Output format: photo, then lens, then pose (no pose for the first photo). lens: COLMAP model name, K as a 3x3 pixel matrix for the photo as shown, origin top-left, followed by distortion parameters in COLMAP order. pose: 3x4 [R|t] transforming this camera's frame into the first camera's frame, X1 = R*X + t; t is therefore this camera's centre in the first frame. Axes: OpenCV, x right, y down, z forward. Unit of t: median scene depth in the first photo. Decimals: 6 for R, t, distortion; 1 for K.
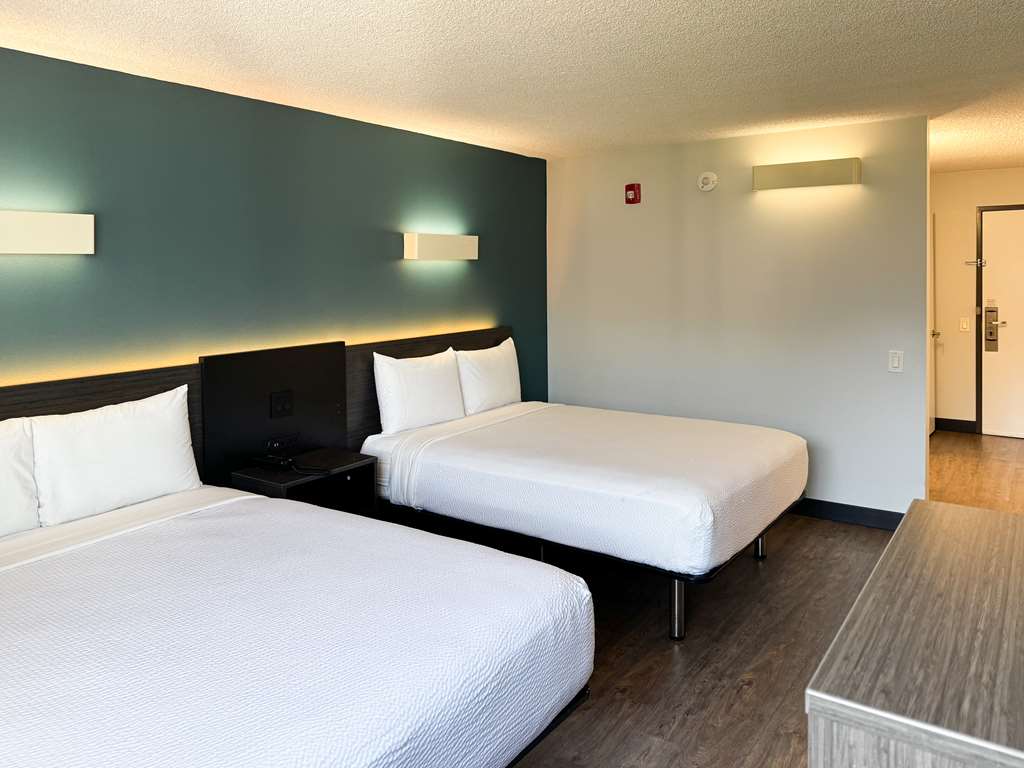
lens RADIAL K [[773.9, 0, 512.0], [0, 773.9, 384.0], [0, 0, 1]] dist [0.074831, 0.002870]
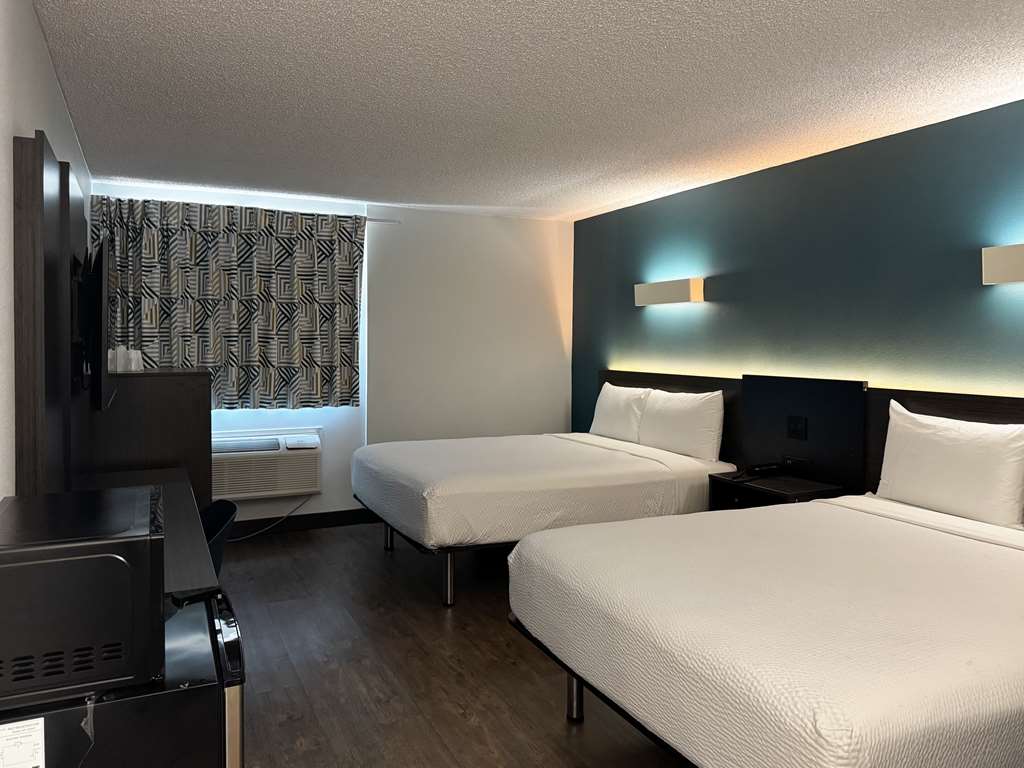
lens RADIAL K [[773.9, 0, 512.0], [0, 773.9, 384.0], [0, 0, 1]] dist [0.074831, 0.002870]
pose [[-0.501587, 0.051323, -0.863584, 1.041478], [-0.135000, 0.981366, 0.136734, -0.158066], [0.854509, 0.185168, -0.485311, 1.380662]]
